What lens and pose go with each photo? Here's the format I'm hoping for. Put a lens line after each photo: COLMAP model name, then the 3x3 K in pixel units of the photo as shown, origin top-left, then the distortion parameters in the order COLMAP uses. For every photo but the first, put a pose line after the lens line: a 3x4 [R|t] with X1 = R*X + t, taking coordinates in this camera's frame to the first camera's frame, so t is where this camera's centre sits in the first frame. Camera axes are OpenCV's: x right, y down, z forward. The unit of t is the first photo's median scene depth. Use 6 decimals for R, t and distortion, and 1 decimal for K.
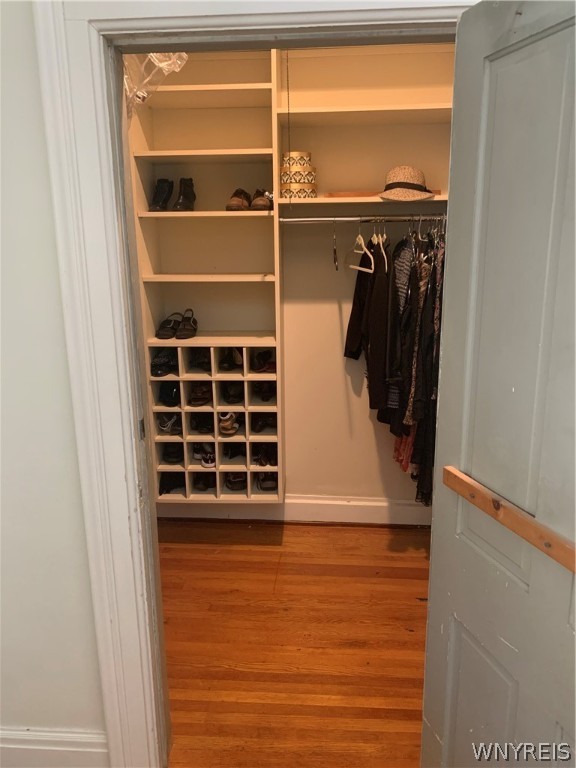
lens RADIAL K [[589.8, 0, 283.1], [0, 589.8, 382.5], [0, 0, 1]] dist [0.029031, -0.034371]
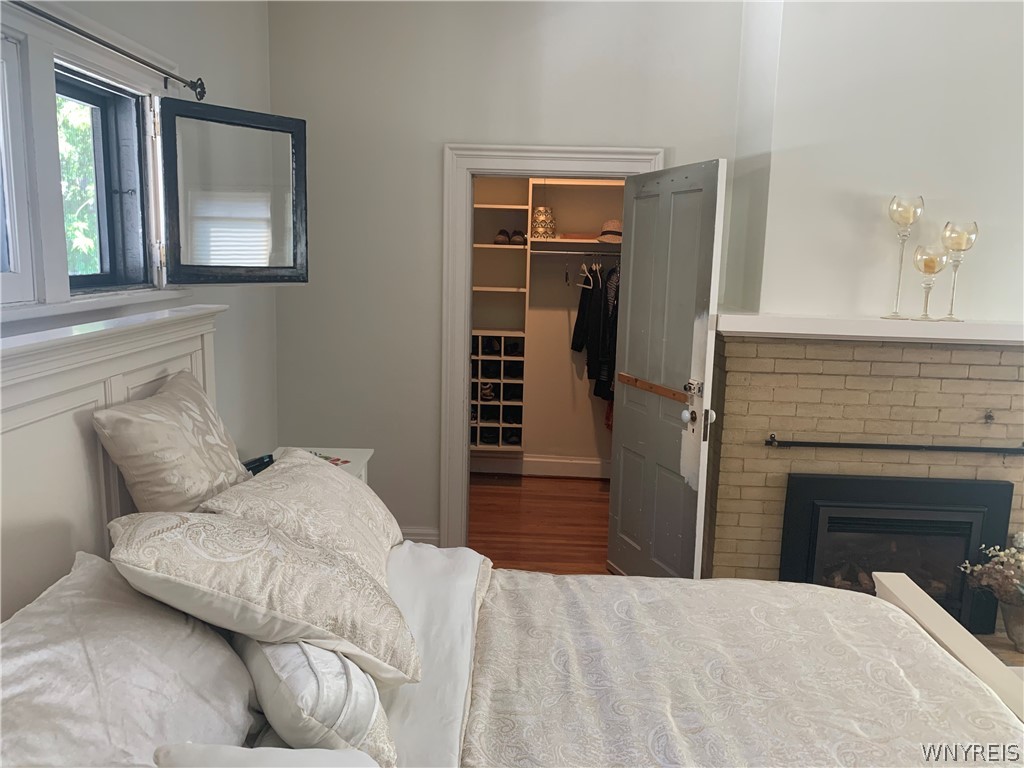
lens RADIAL K [[786.4, 0, 511.0], [0, 786.4, 390.7], [0, 0, 1]] dist [0.029031, -0.034371]
pose [[0.998855, 0.032817, 0.034811, -0.106218], [-0.030284, 0.997021, -0.070939, 0.204405], [-0.037035, 0.069804, 0.996873, -0.897674]]
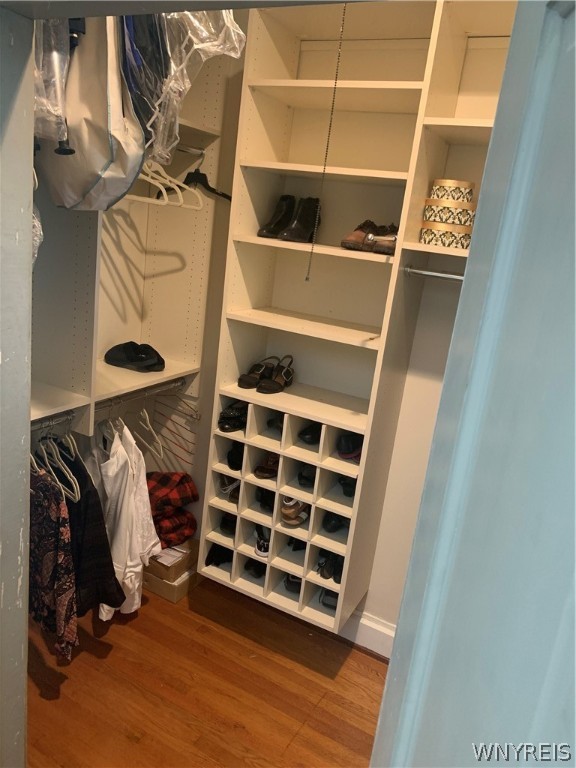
lens RADIAL K [[589.8, 0, 289.0], [0, 589.8, 376.2], [0, 0, 1]] dist [0.029031, -0.034371]
pose [[0.901733, 0.227031, -0.367877, 0.154042], [-0.230942, 0.972373, 0.034008, -0.133301], [0.365435, 0.054292, 0.929252, 0.268283]]
